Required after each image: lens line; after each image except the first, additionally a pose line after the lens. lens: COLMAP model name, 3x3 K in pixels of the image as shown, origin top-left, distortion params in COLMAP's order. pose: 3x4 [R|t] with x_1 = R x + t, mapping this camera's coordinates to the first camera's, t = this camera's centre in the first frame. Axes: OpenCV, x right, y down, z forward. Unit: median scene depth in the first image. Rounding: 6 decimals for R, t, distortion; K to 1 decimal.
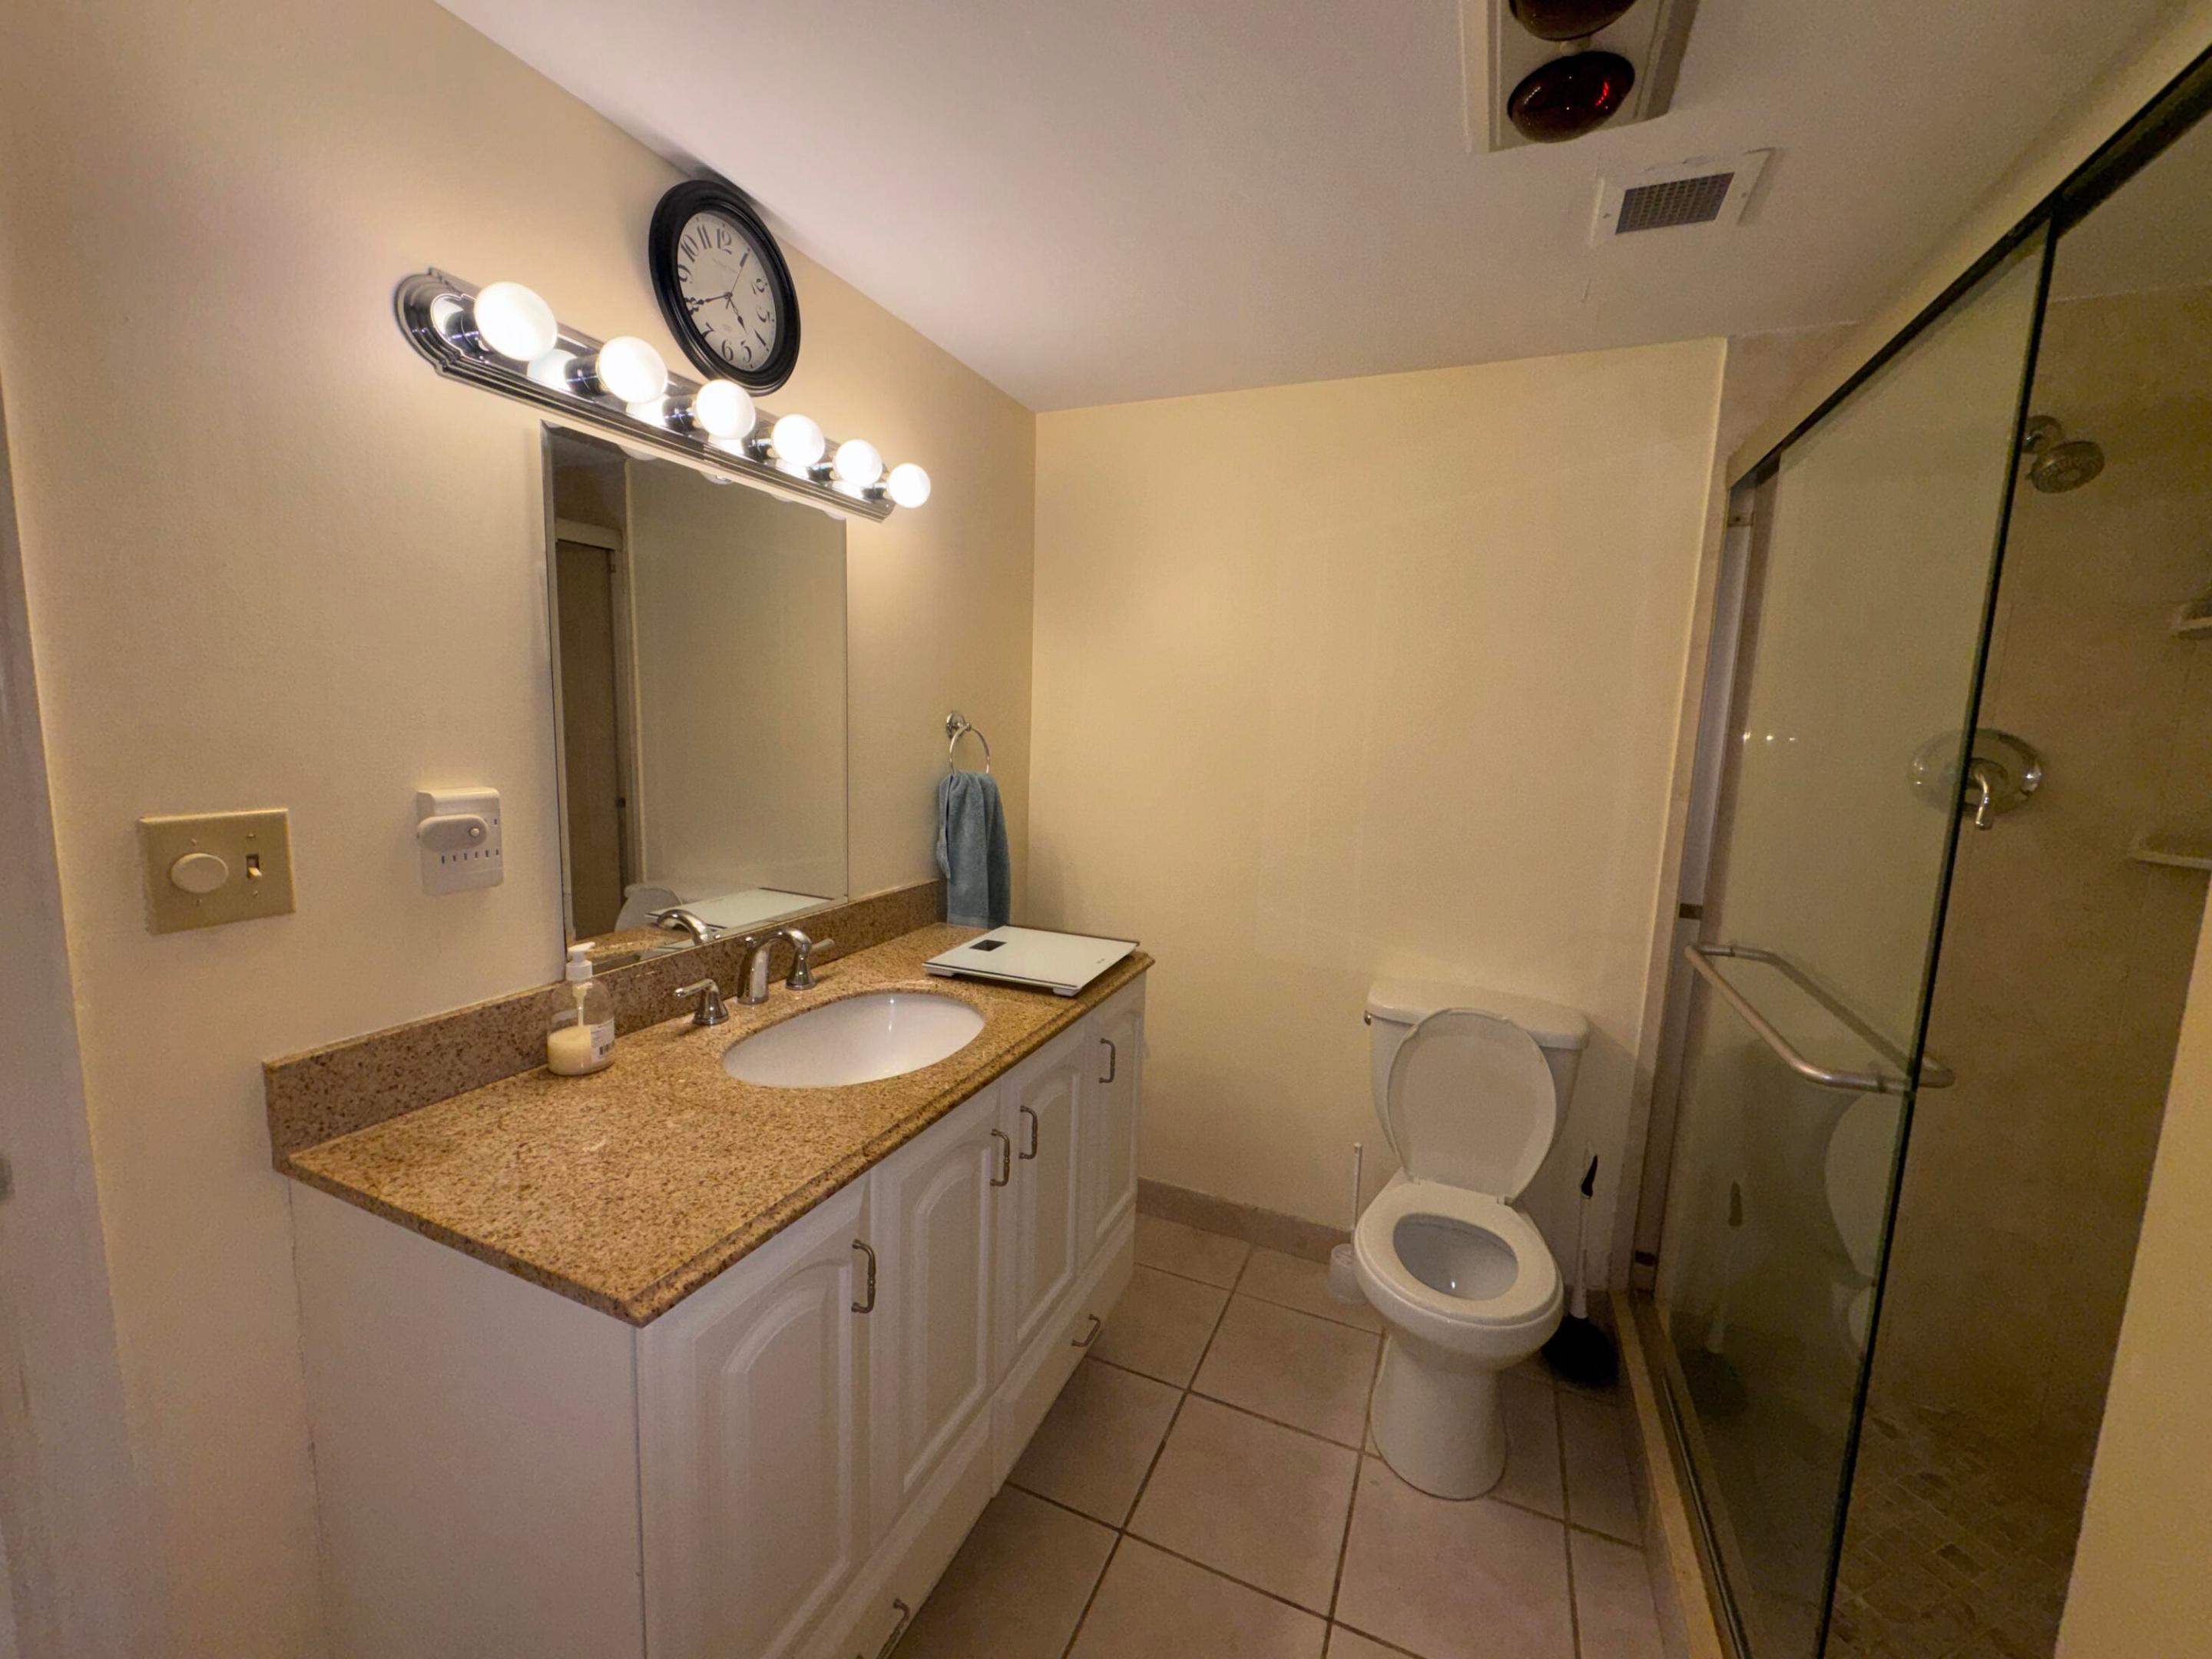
lens RADIAL K [[887.3, 0, 1106.0], [0, 887.3, 829.5], [0, 0, 1]] dist [-0.002474, 0.000091]
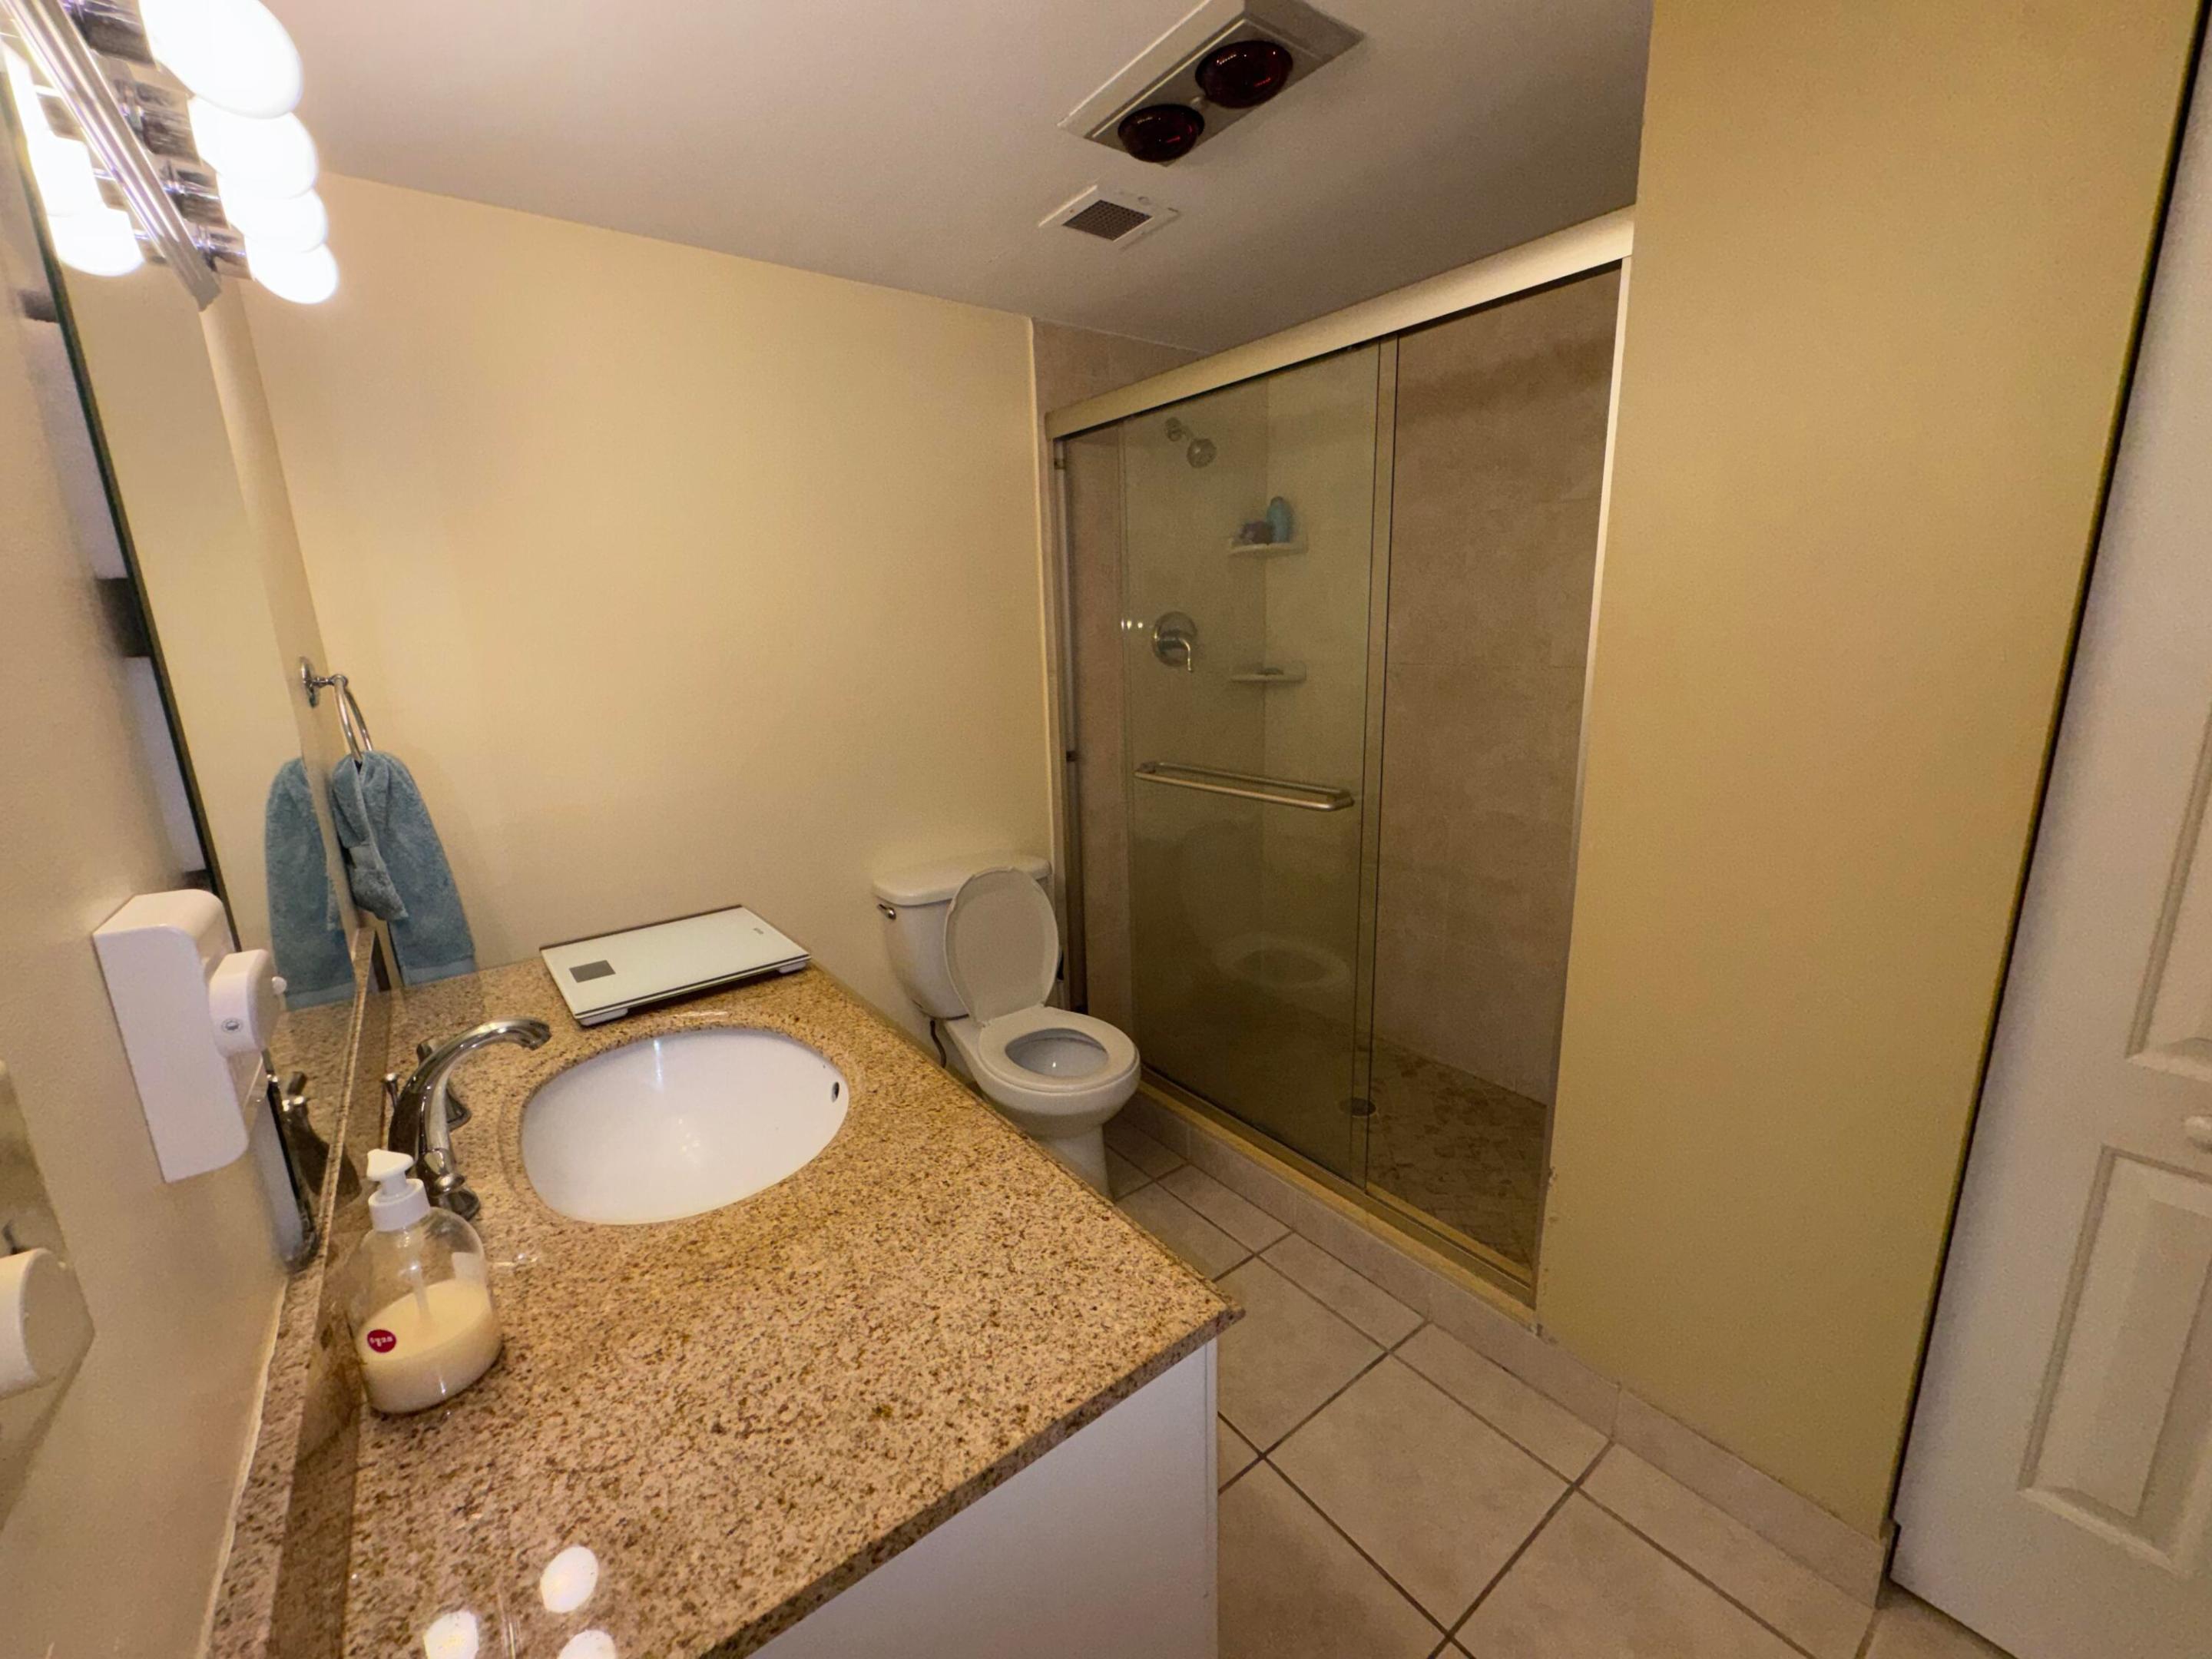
lens RADIAL K [[887.3, 0, 1106.0], [0, 887.3, 829.5], [0, 0, 1]] dist [-0.002474, 0.000091]
pose [[0.485352, -0.246973, 0.838712, -0.602713], [0.165117, 0.967905, 0.189465, -0.059845], [-0.858586, 0.046529, 0.510553, 0.305505]]
